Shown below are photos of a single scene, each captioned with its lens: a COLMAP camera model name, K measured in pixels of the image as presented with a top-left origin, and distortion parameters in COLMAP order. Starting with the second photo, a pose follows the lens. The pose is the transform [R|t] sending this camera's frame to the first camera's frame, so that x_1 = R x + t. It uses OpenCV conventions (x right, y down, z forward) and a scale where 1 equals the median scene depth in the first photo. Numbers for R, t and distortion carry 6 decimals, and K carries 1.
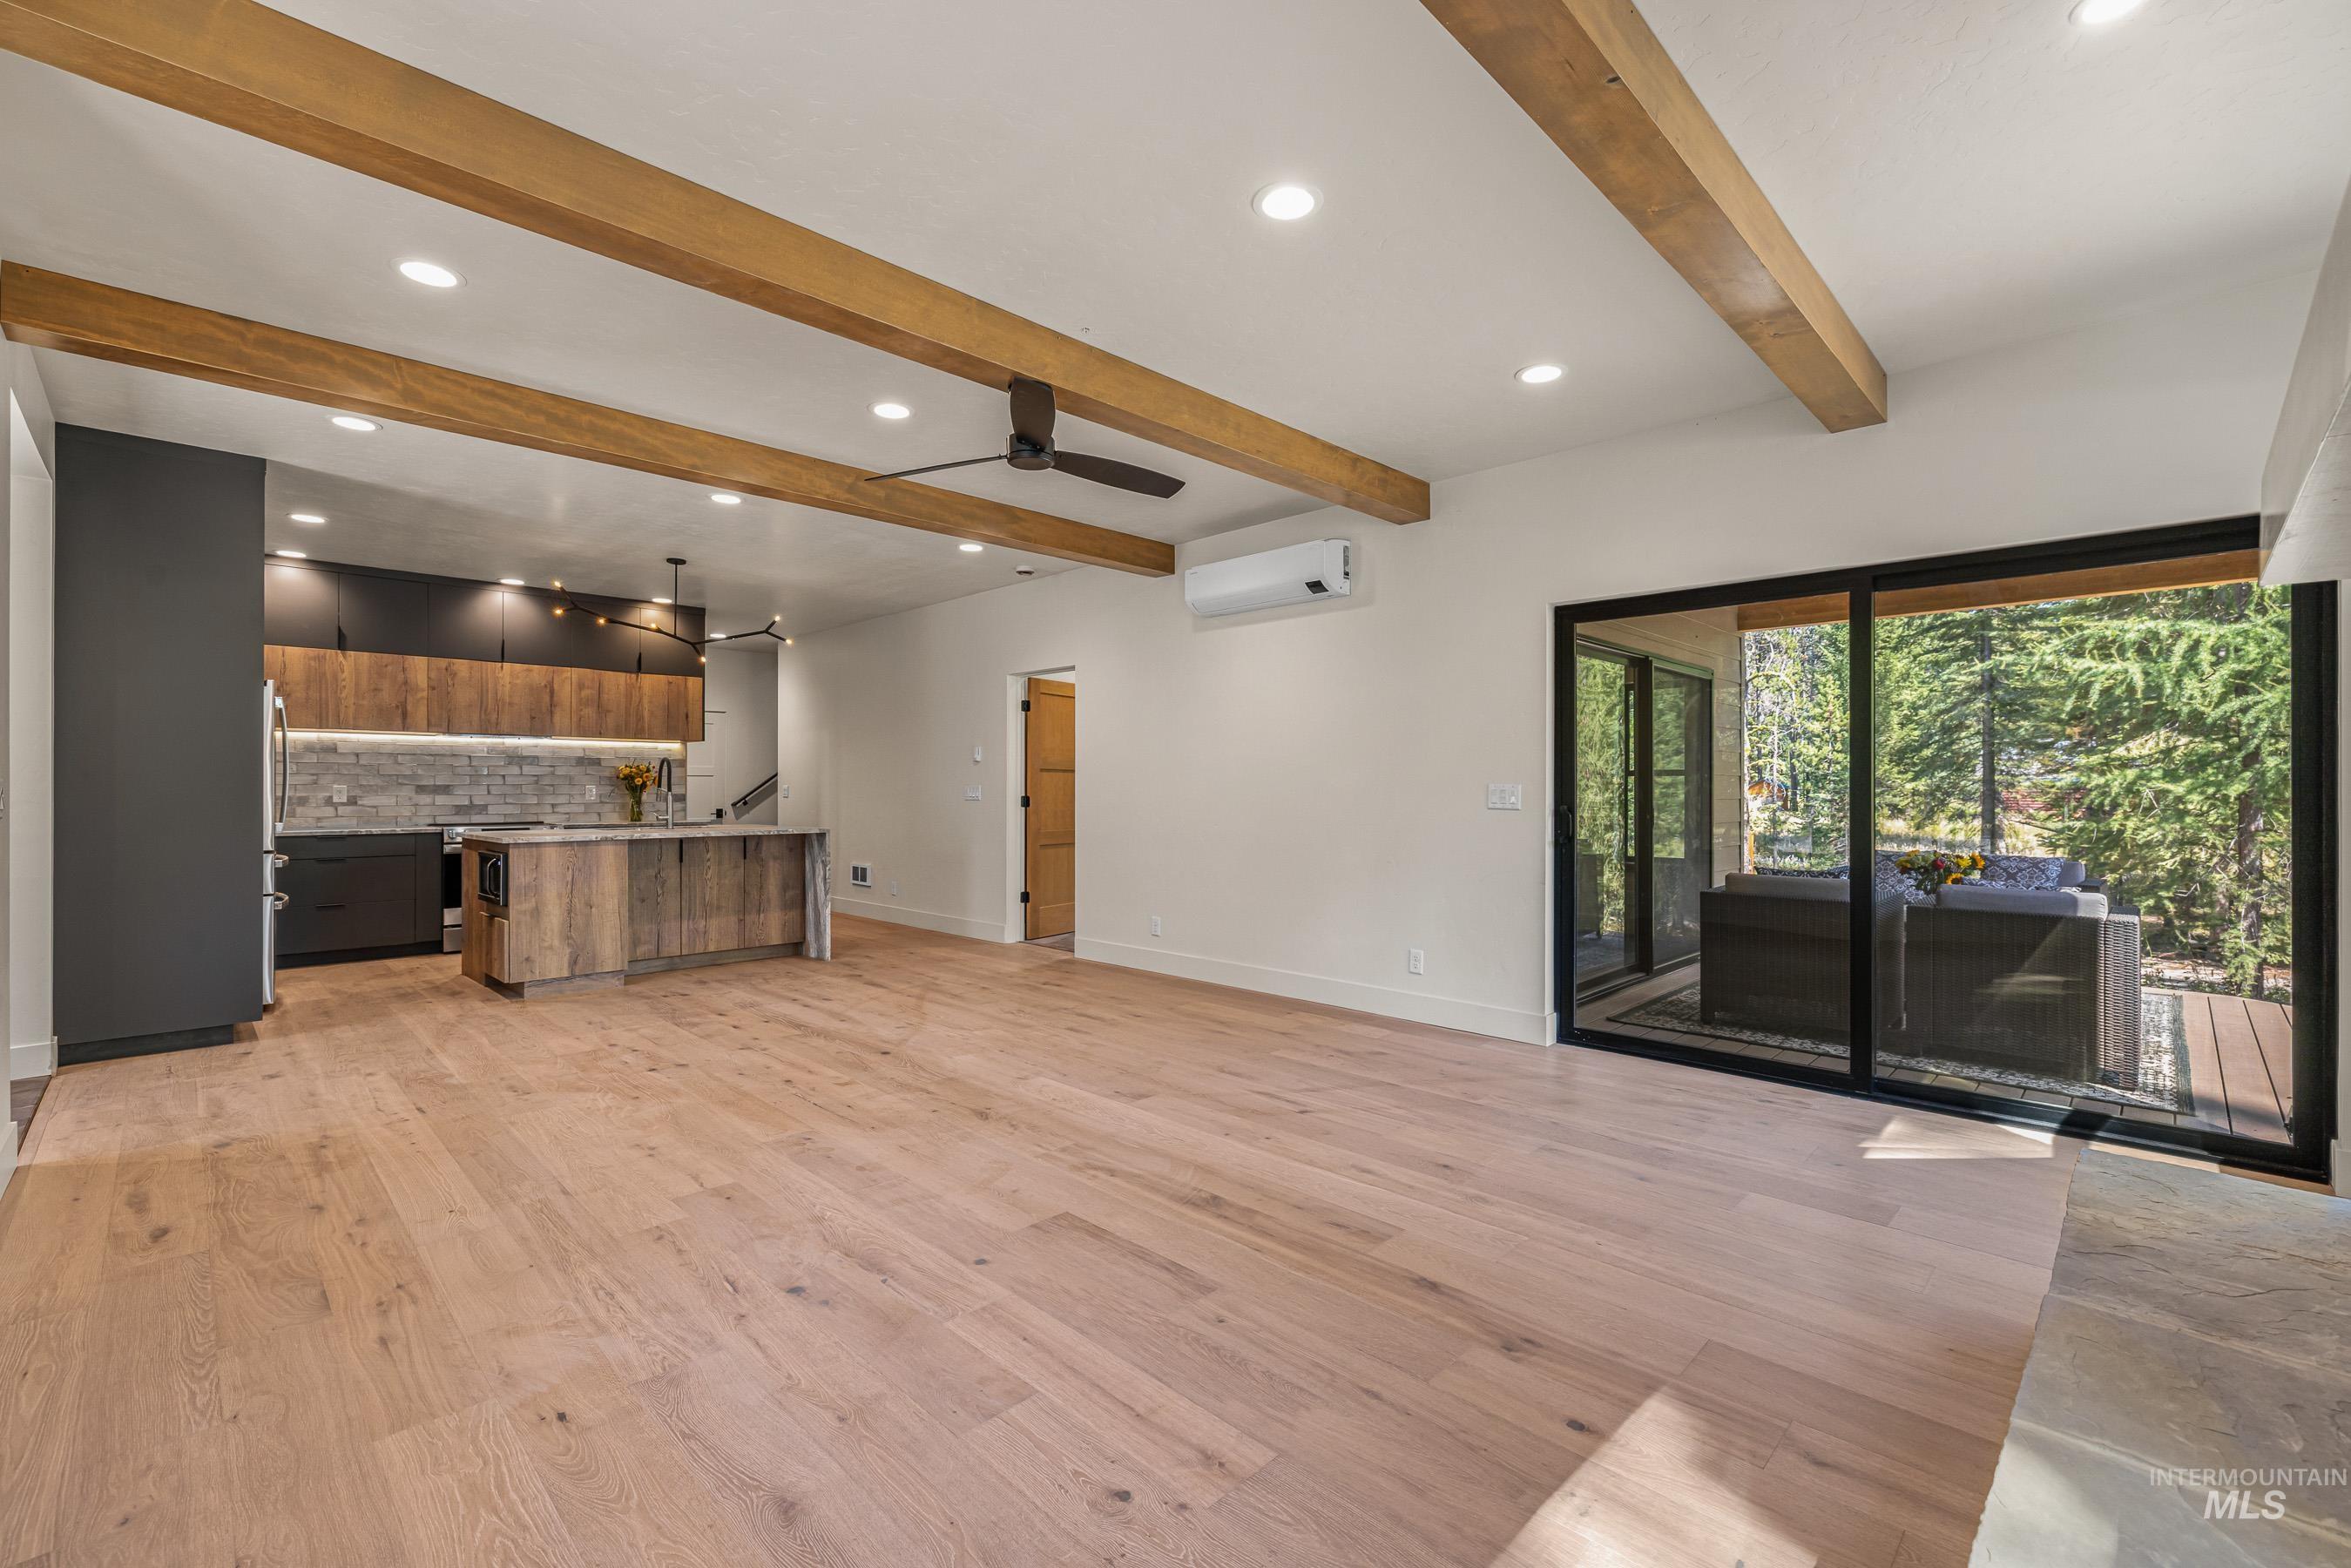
lens RADIAL K [[993.0, 0, 1179.5], [0, 993.0, 789.4], [0, 0, 1]] dist [0.003360, -0.001475]
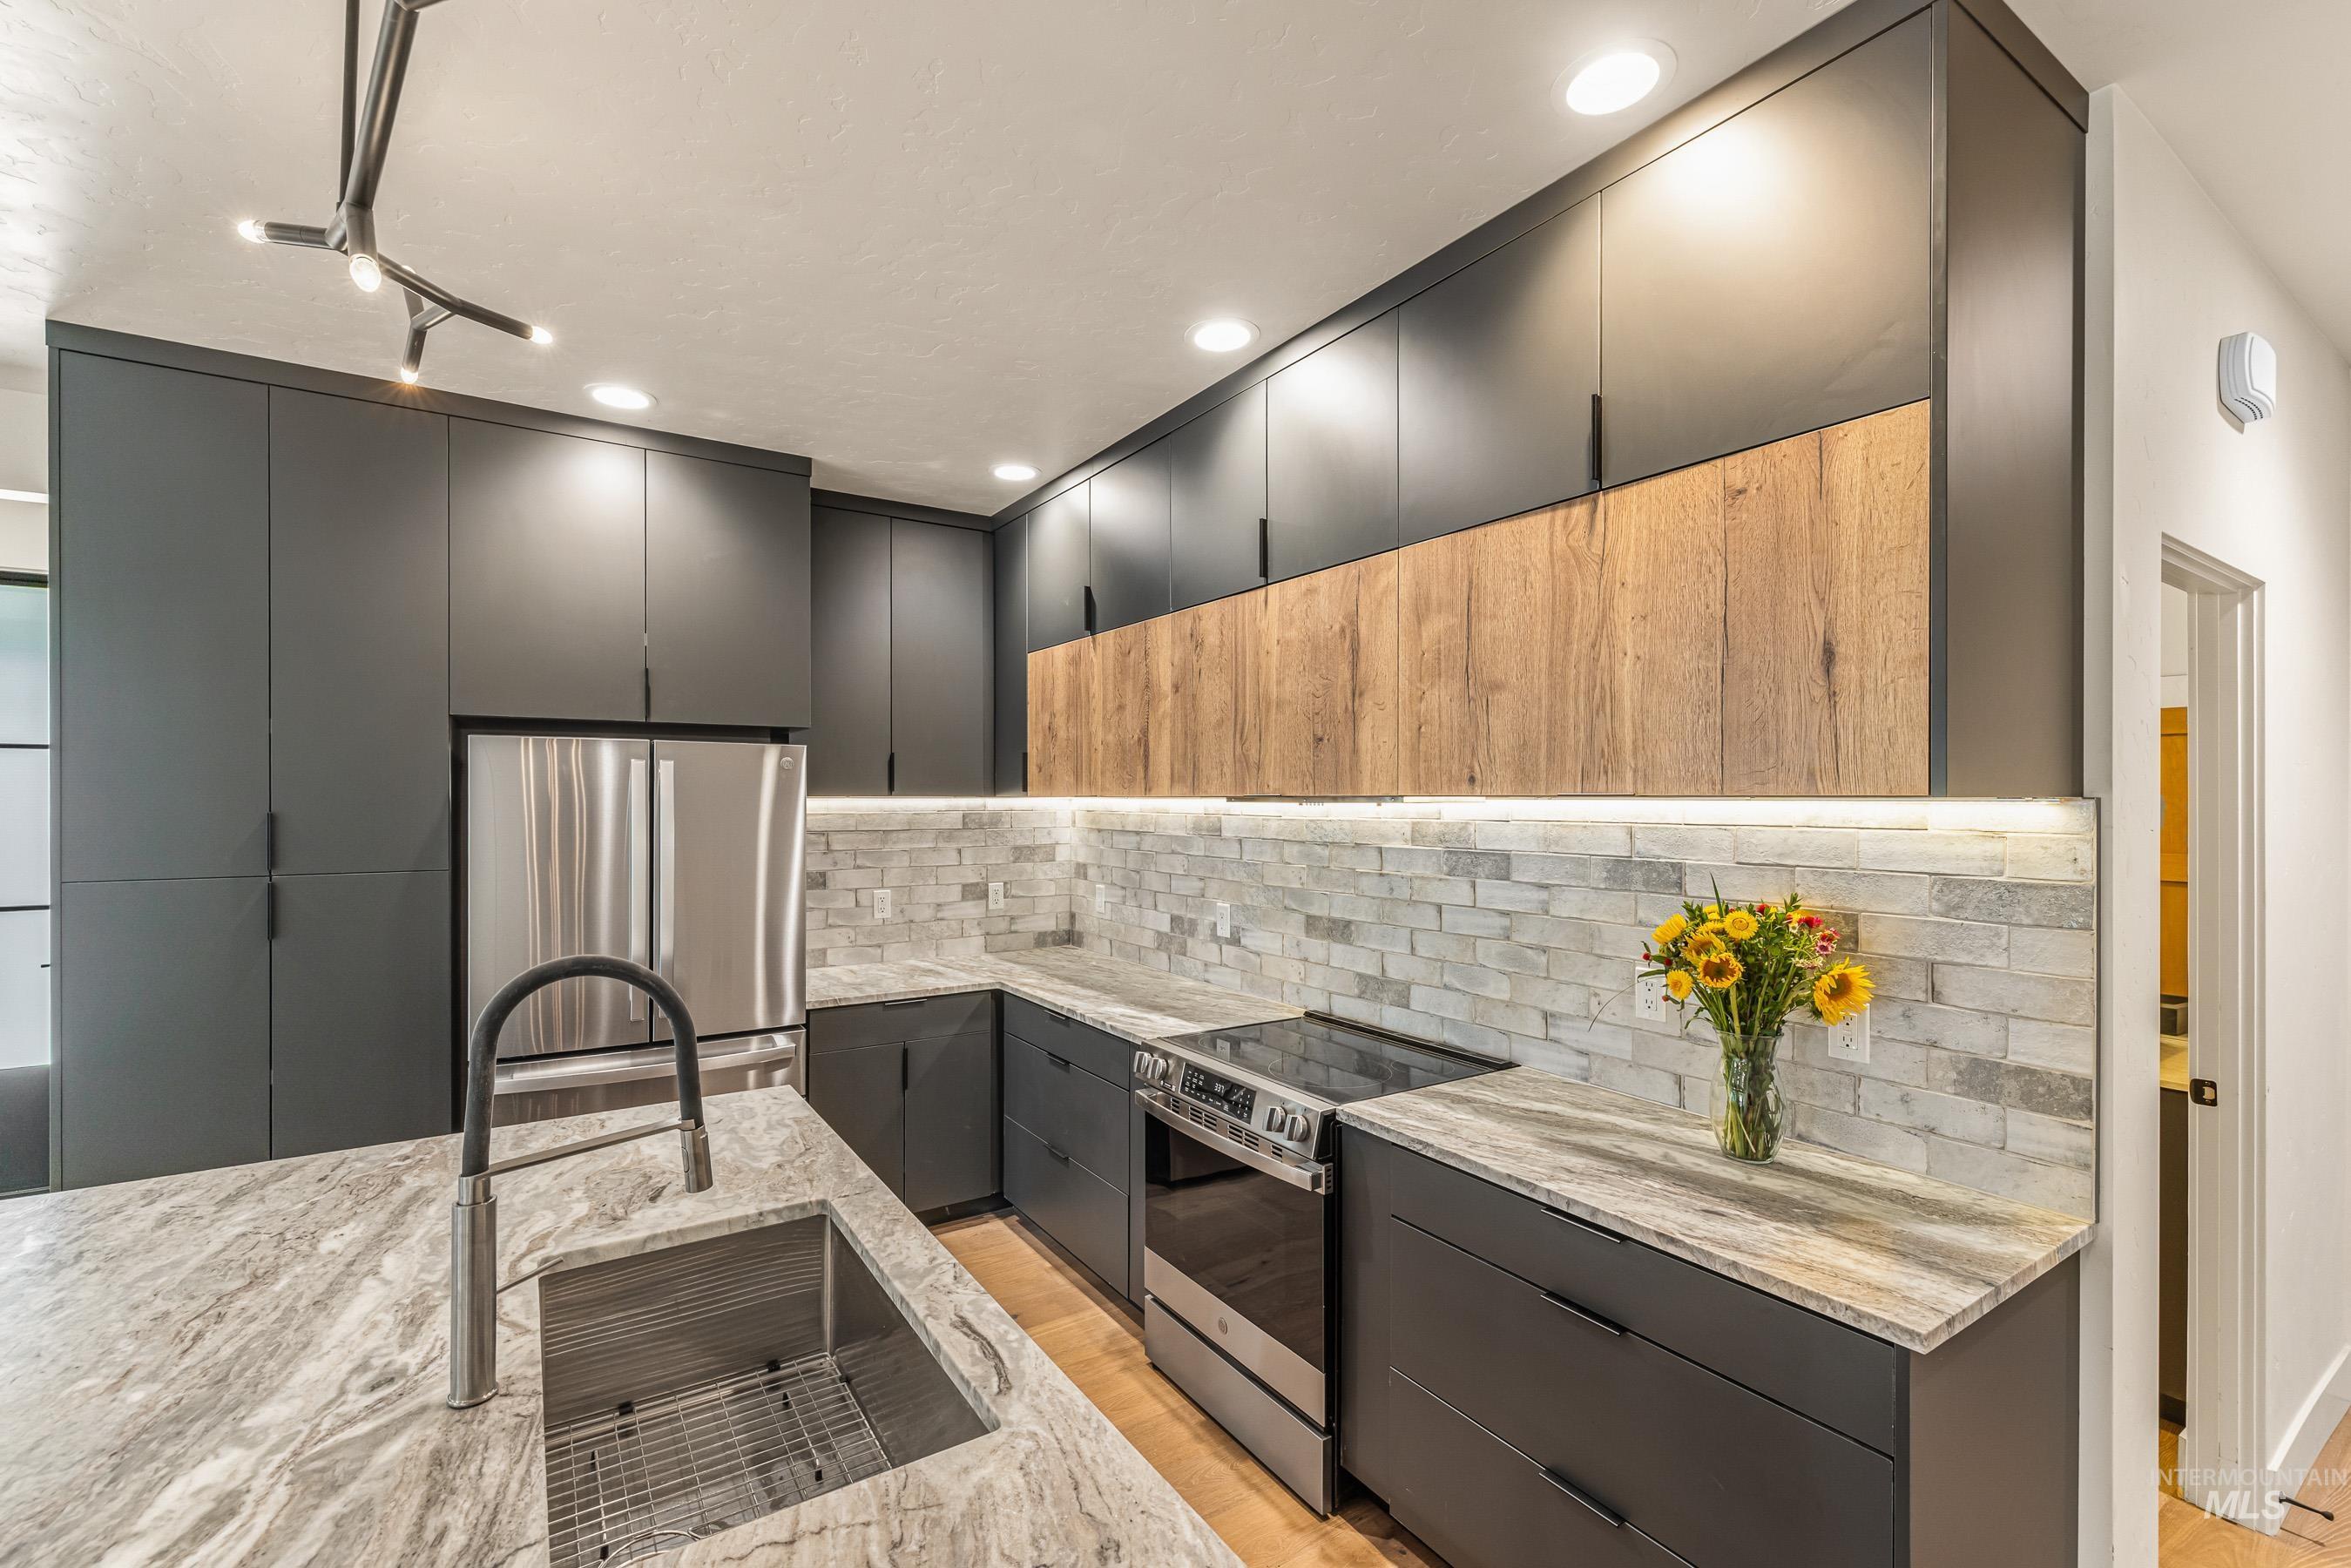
lens RADIAL K [[993.0, 0, 1181.0], [0, 993.0, 797.6], [0, 0, 1]] dist [0.003360, -0.001475]
pose [[-0.210988, 0.001548, -0.977488, -0.443706], [-0.001170, 0.999998, 0.001836, -0.072108], [0.977488, 0.001531, -0.210985, 1.357483]]
